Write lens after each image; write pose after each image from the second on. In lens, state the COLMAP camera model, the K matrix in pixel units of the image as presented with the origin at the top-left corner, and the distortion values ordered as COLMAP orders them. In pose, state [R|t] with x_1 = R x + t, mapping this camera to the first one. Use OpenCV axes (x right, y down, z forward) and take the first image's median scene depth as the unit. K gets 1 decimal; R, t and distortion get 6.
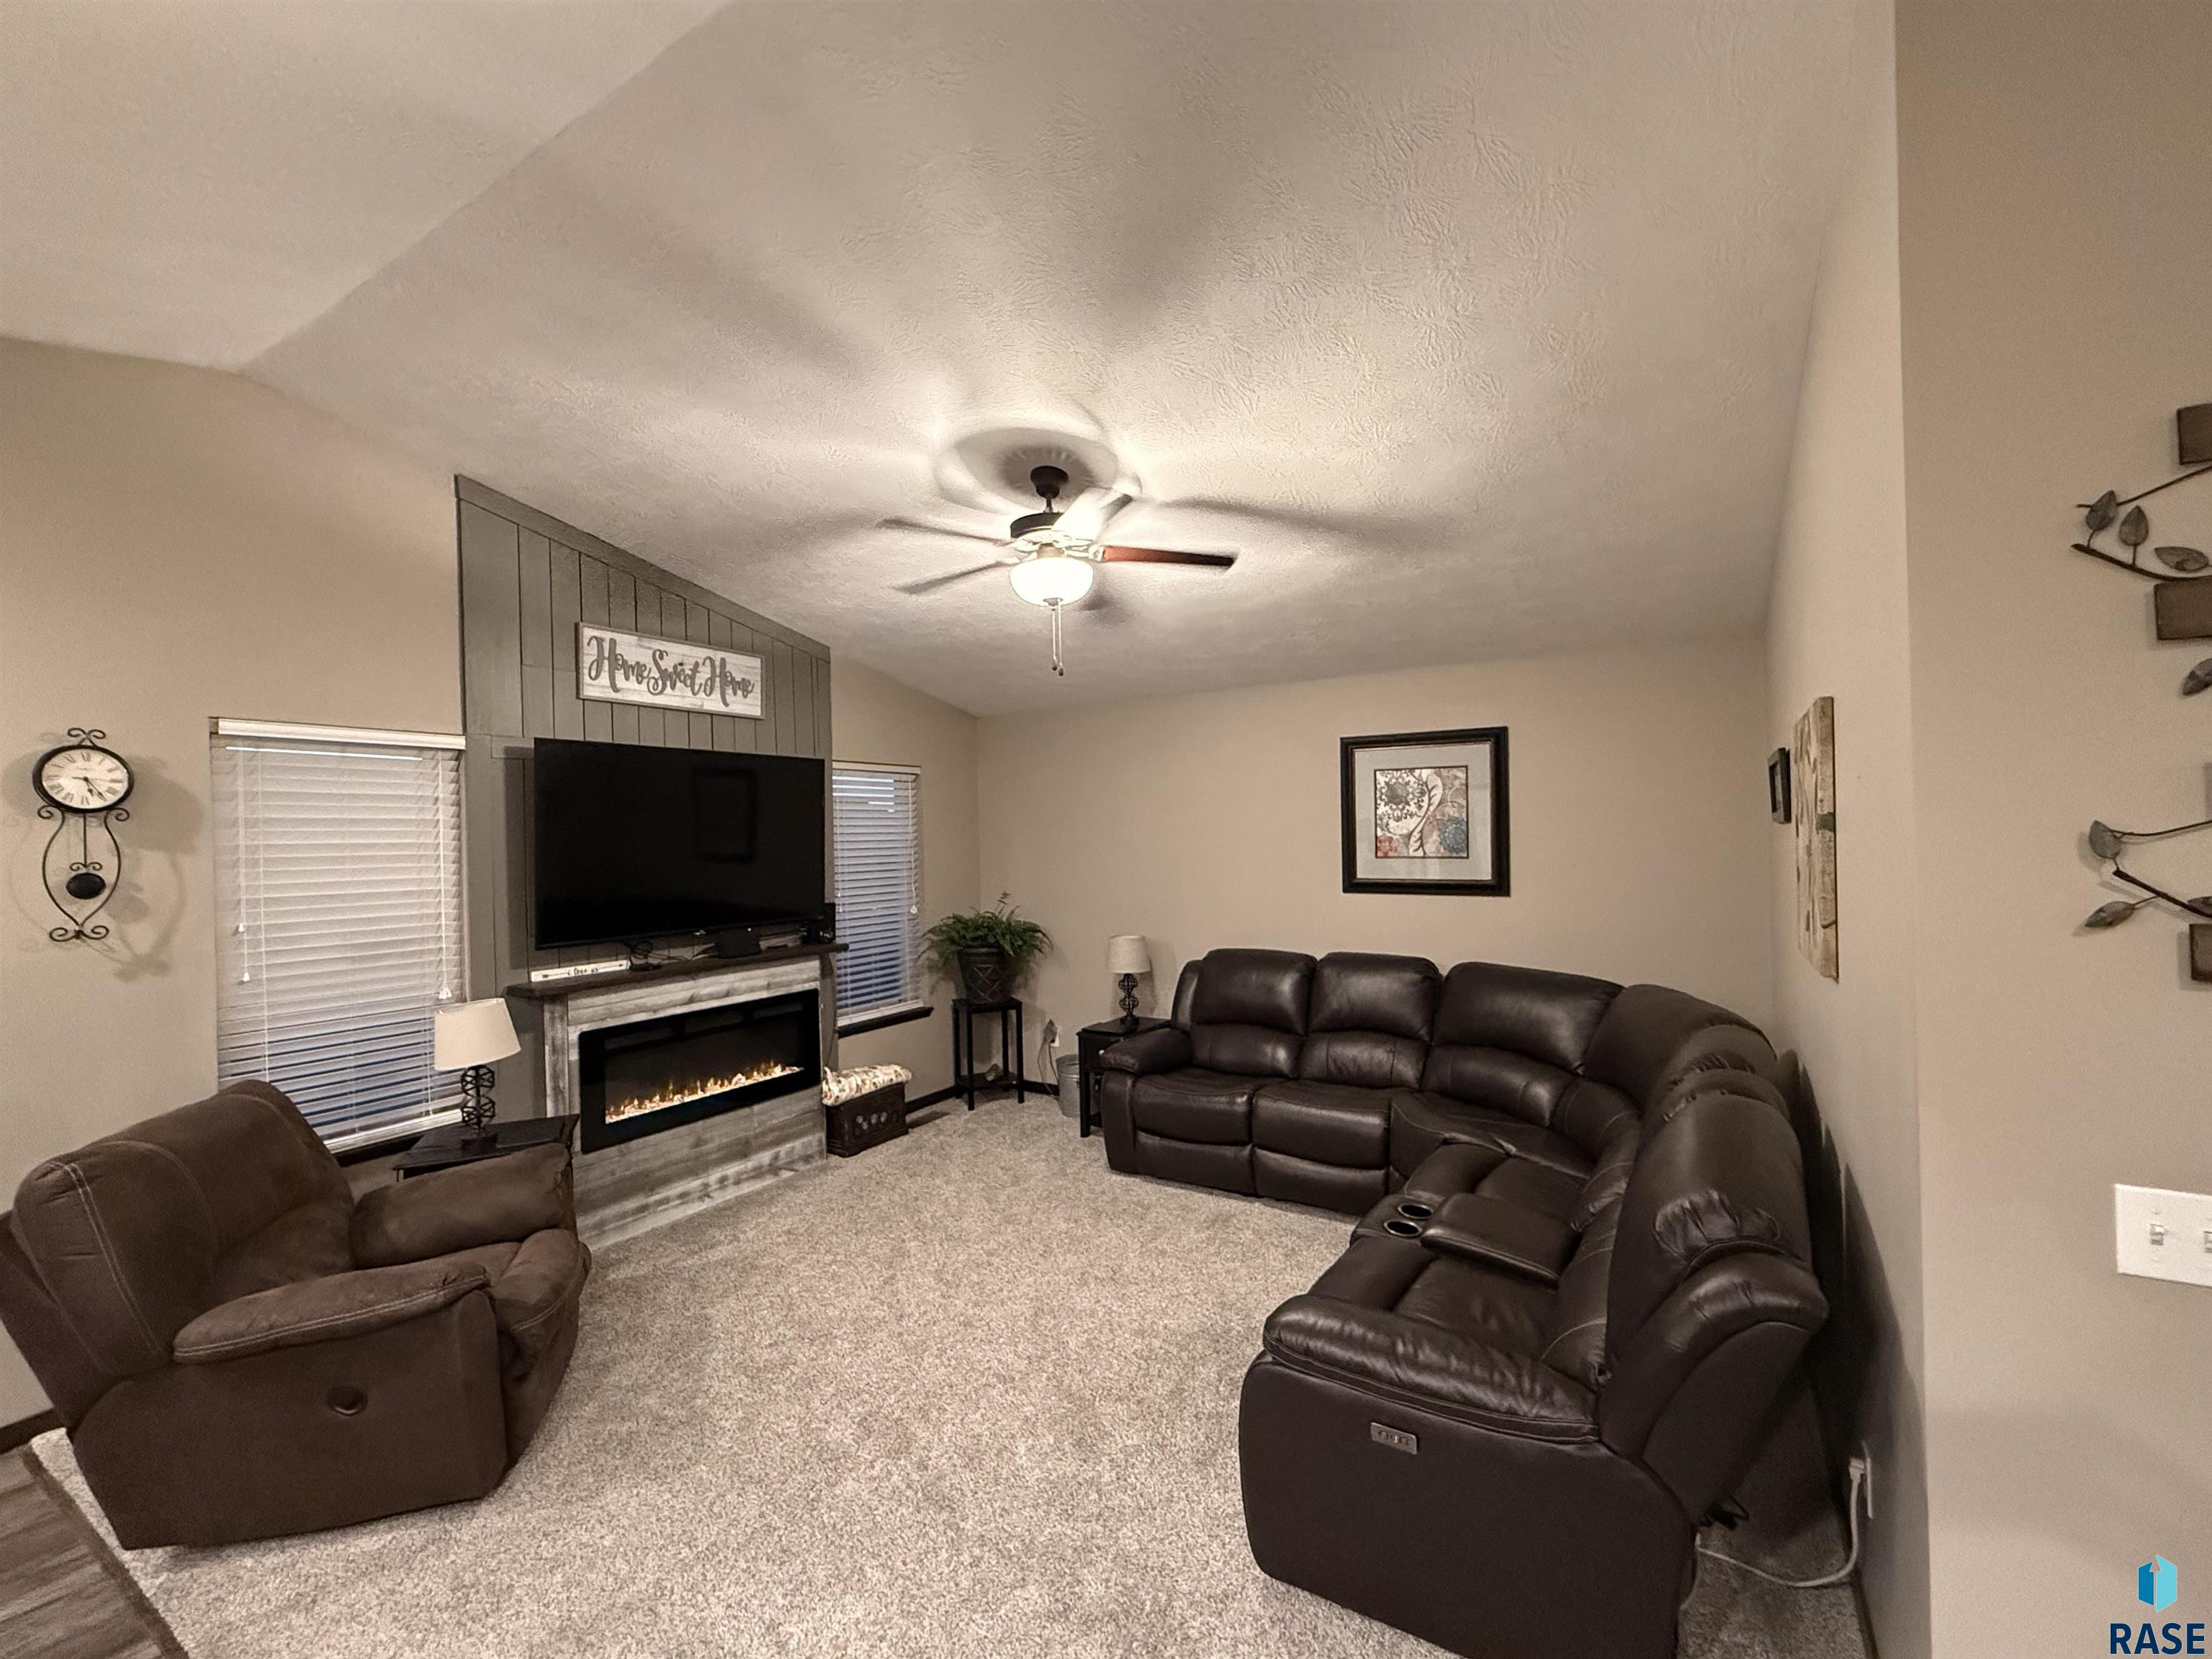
lens RADIAL K [[952.6, 0, 1107.3], [0, 952.6, 829.1], [0, 0, 1]] dist [-0.001531, 0.000406]
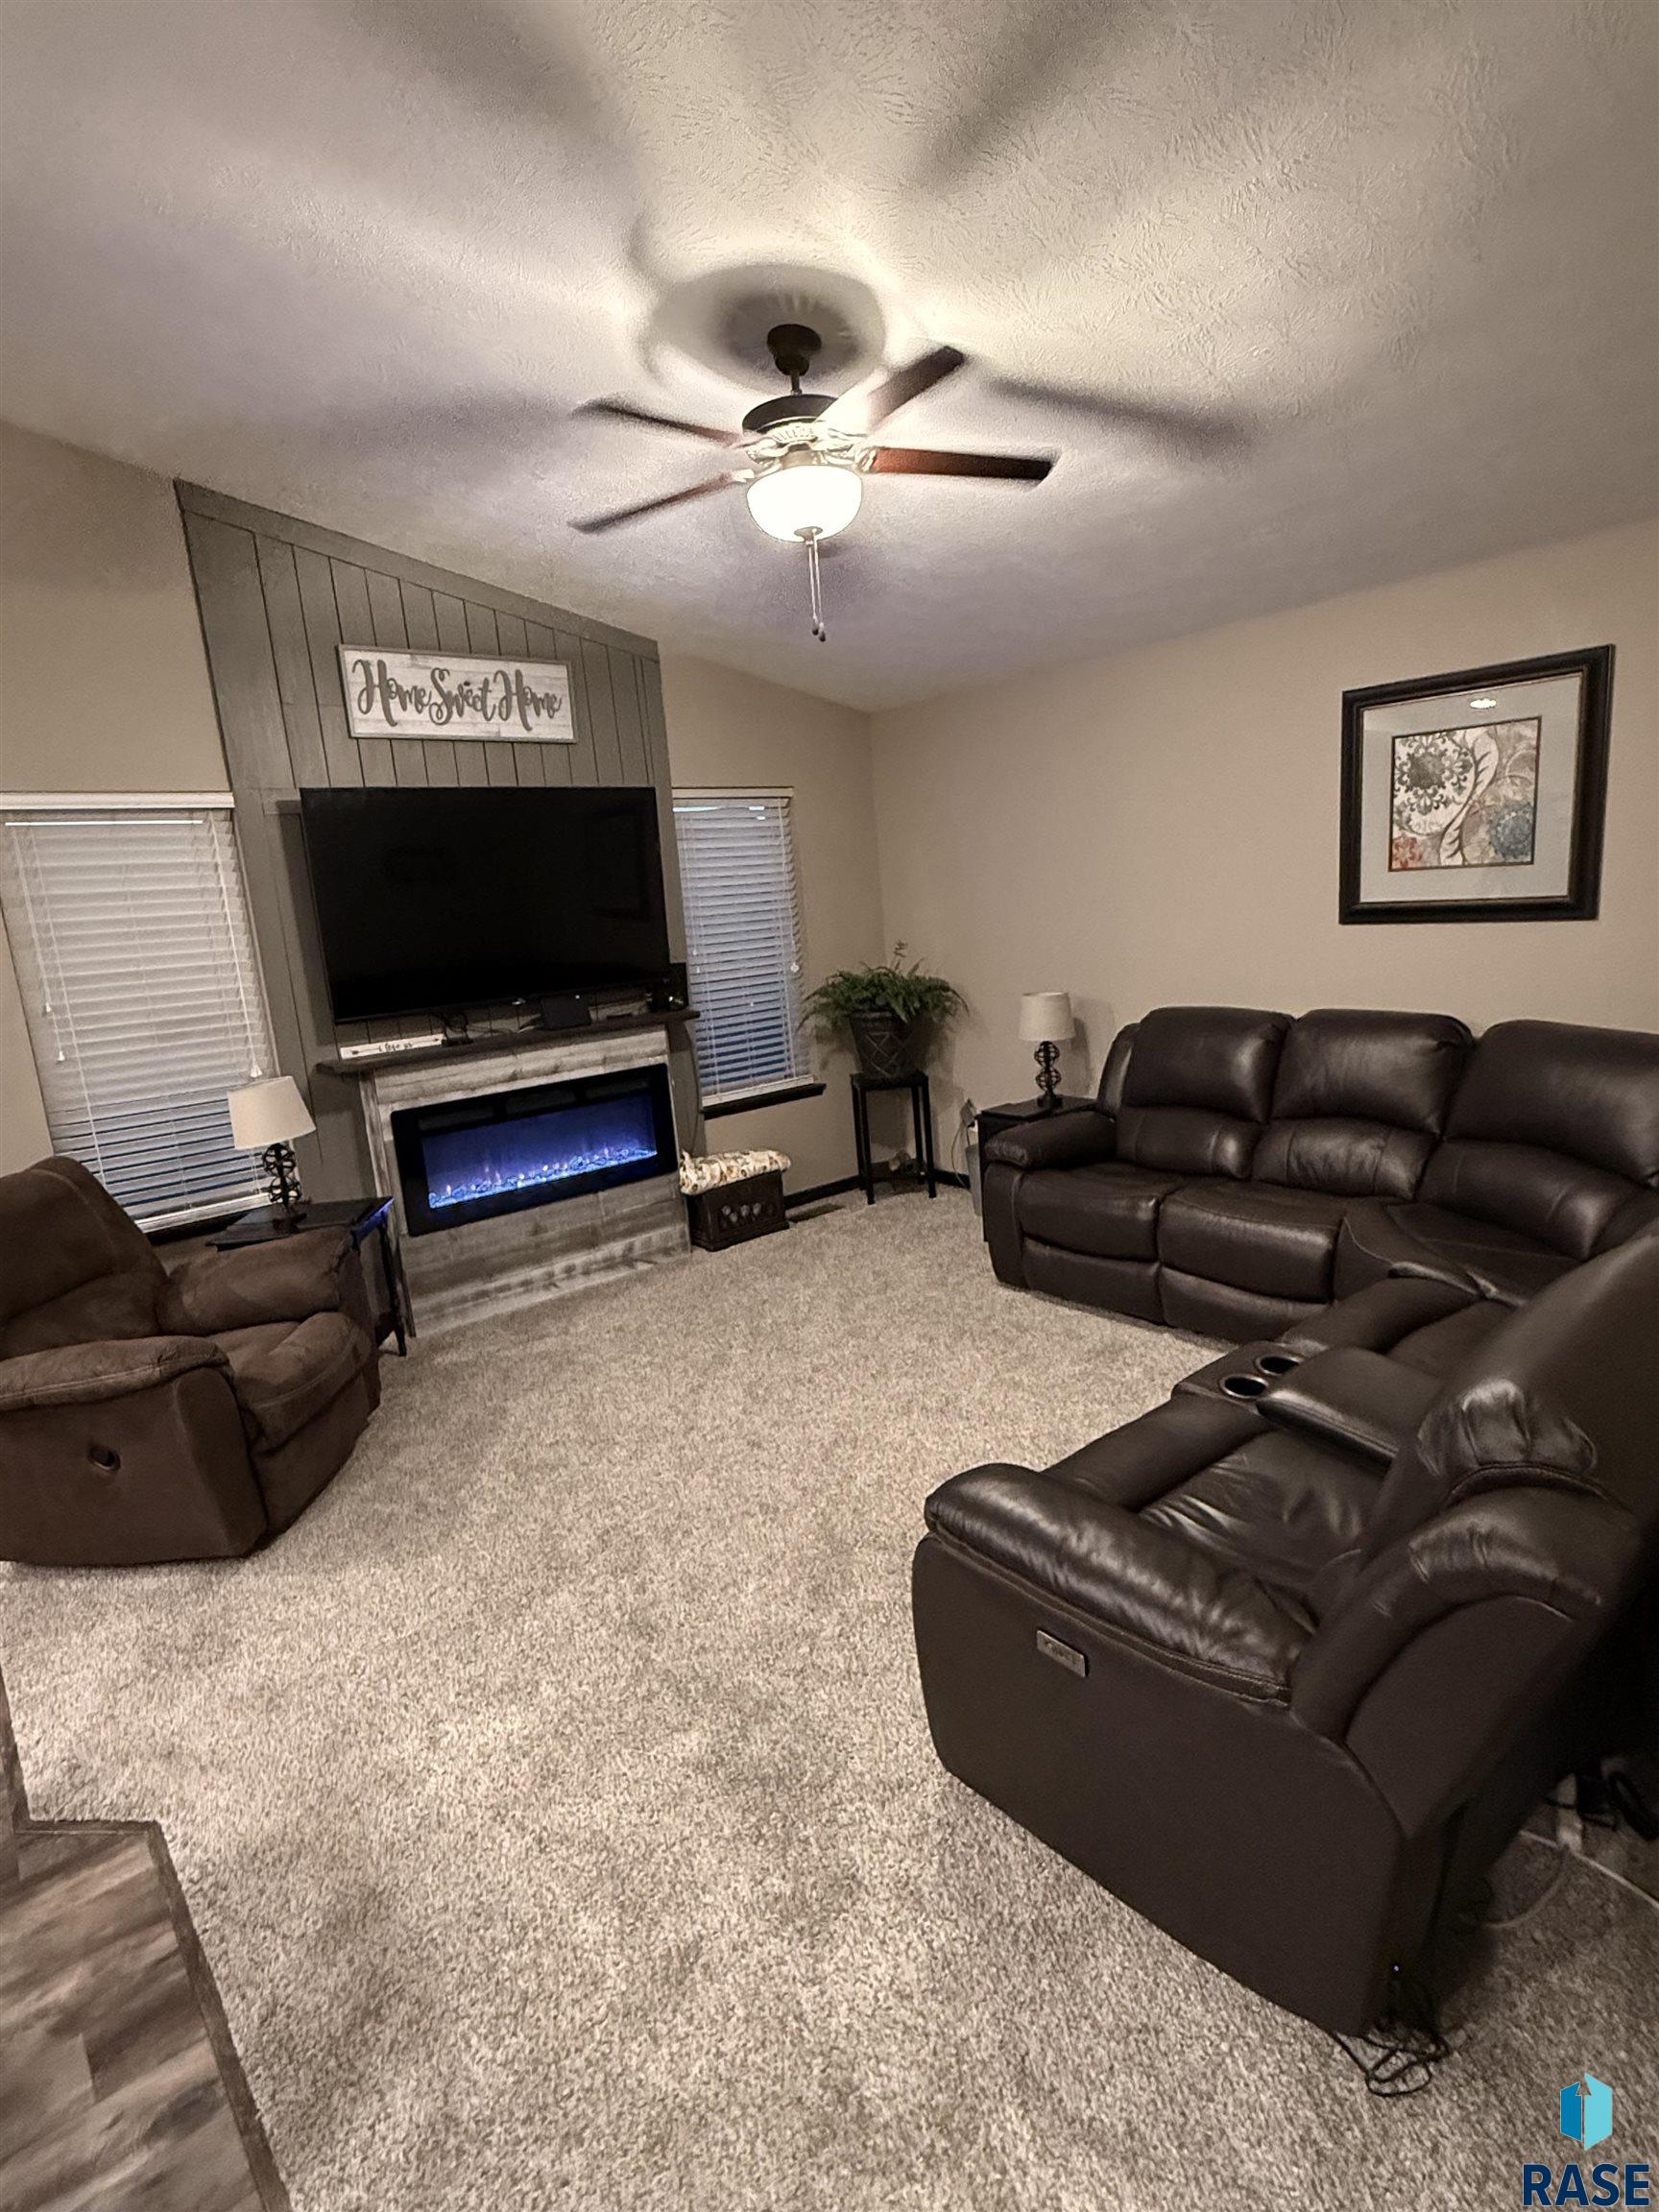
lens RADIAL K [[1145.9, 0, 820.6], [0, 1145.9, 1115.1], [0, 0, 1]] dist [-0.003637, 0.002652]
pose [[0.948769, 0.009320, -0.315833, 0.183382], [0.058182, 0.977320, 0.203618, 0.012185], [0.310568, -0.211562, 0.926709, 0.086050]]
